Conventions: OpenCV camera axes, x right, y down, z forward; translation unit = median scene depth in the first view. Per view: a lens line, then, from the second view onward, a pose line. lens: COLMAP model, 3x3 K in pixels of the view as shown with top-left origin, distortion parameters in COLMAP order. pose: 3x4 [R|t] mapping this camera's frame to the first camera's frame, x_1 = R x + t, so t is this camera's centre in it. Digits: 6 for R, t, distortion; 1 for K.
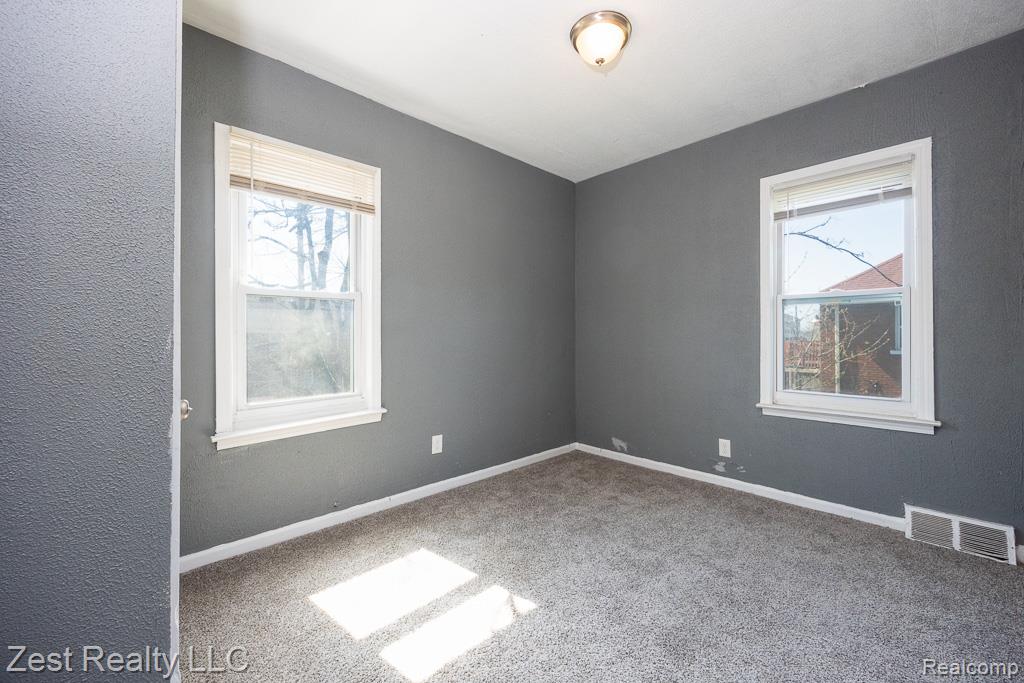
lens RADIAL K [[402.3, 0, 514.8], [0, 402.3, 334.7], [0, 0, 1]] dist [-0.002438, 0.000161]
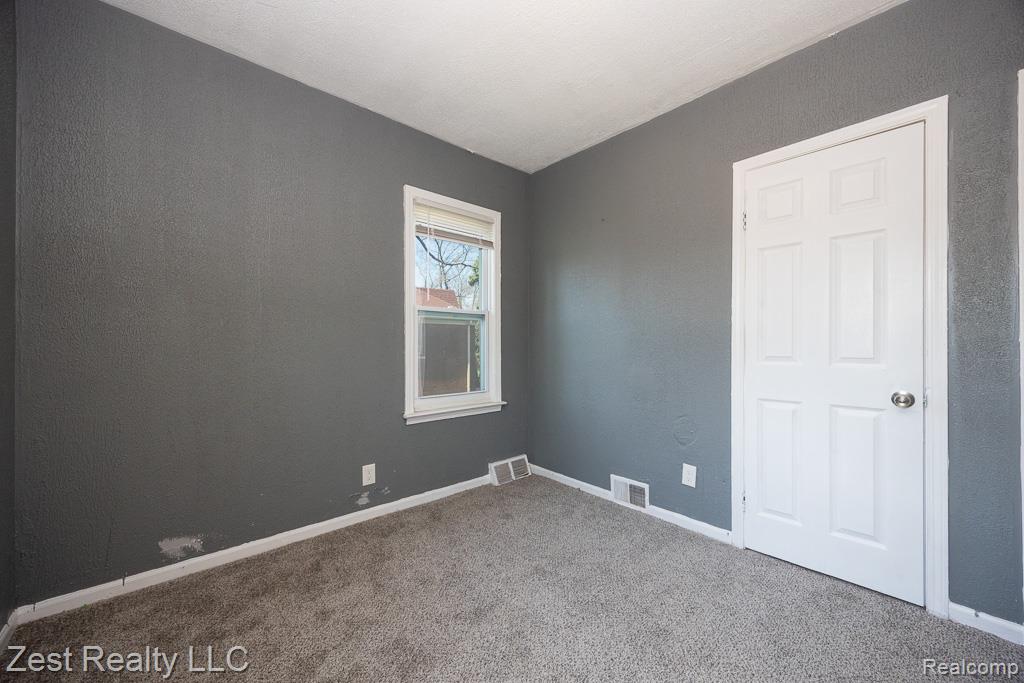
lens RADIAL K [[402.3, 0, 515.2], [0, 402.3, 343.3], [0, 0, 1]] dist [-0.002438, 0.000161]
pose [[0.009281, -0.000426, 0.999957, -0.372202], [-0.007217, 0.999974, 0.000493, -0.004861], [-0.999931, -0.007221, 0.009278, 0.739204]]
